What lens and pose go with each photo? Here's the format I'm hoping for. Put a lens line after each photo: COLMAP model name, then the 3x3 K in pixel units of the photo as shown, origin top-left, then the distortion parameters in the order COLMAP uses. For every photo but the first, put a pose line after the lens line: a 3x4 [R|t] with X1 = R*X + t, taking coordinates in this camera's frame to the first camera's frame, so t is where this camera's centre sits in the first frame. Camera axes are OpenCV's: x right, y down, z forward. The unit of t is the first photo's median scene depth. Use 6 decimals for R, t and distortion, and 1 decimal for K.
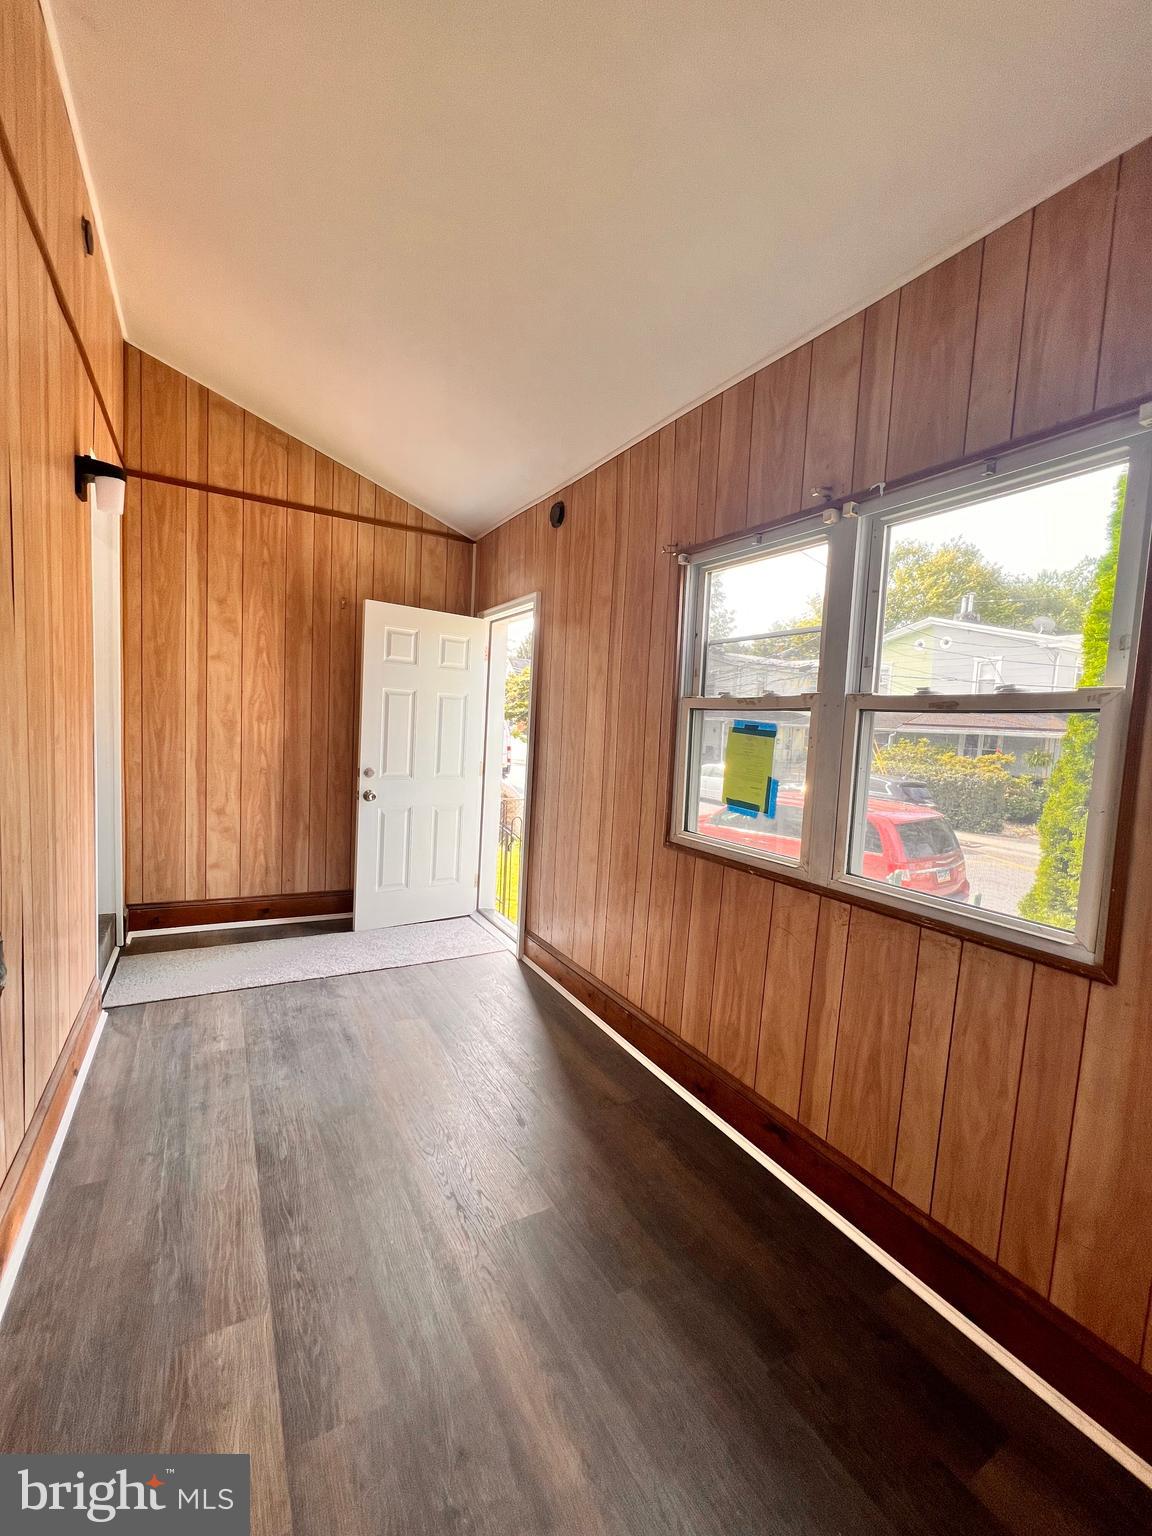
lens RADIAL K [[614.1, 0, 574.0], [0, 614.1, 769.5], [0, 0, 1]] dist [-0.000205, 0.000323]
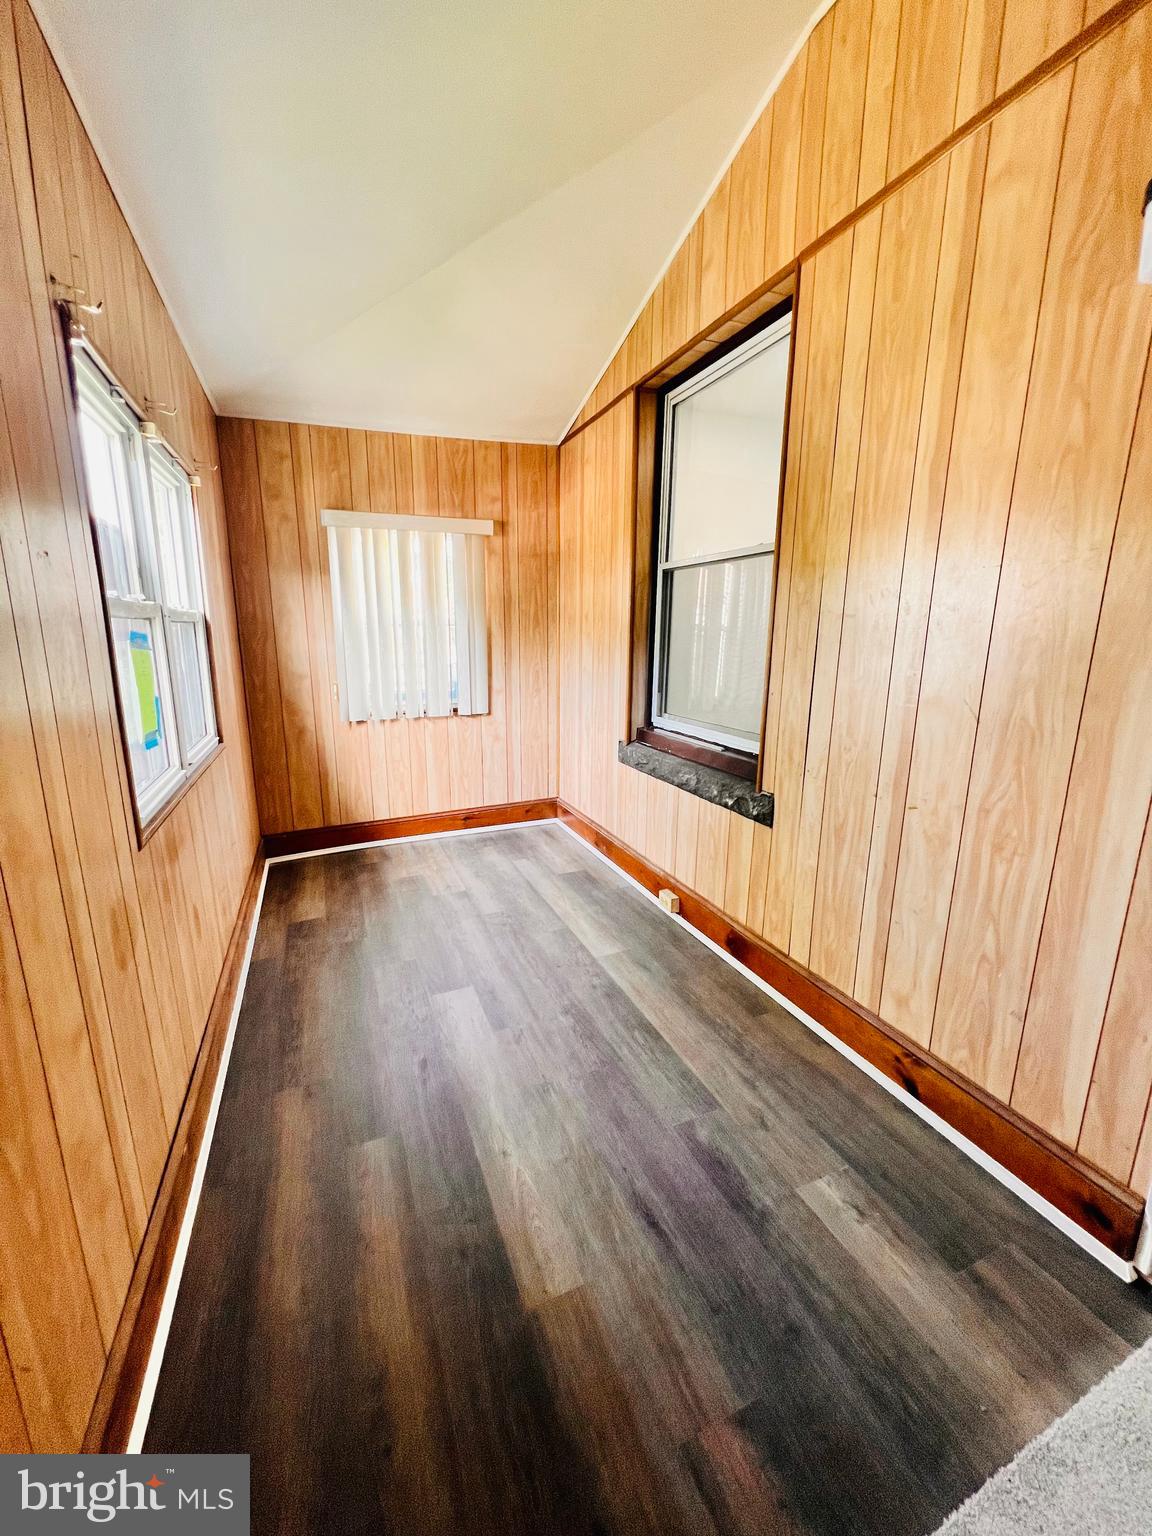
lens RADIAL K [[614.1, 0, 574.0], [0, 614.1, 769.5], [0, 0, 1]] dist [-0.000205, 0.000323]
pose [[-0.989652, -0.085414, 0.115298, -0.409172], [-0.047429, 0.953089, 0.298952, -0.189277], [-0.135424, 0.290390, -0.947277, 1.830775]]
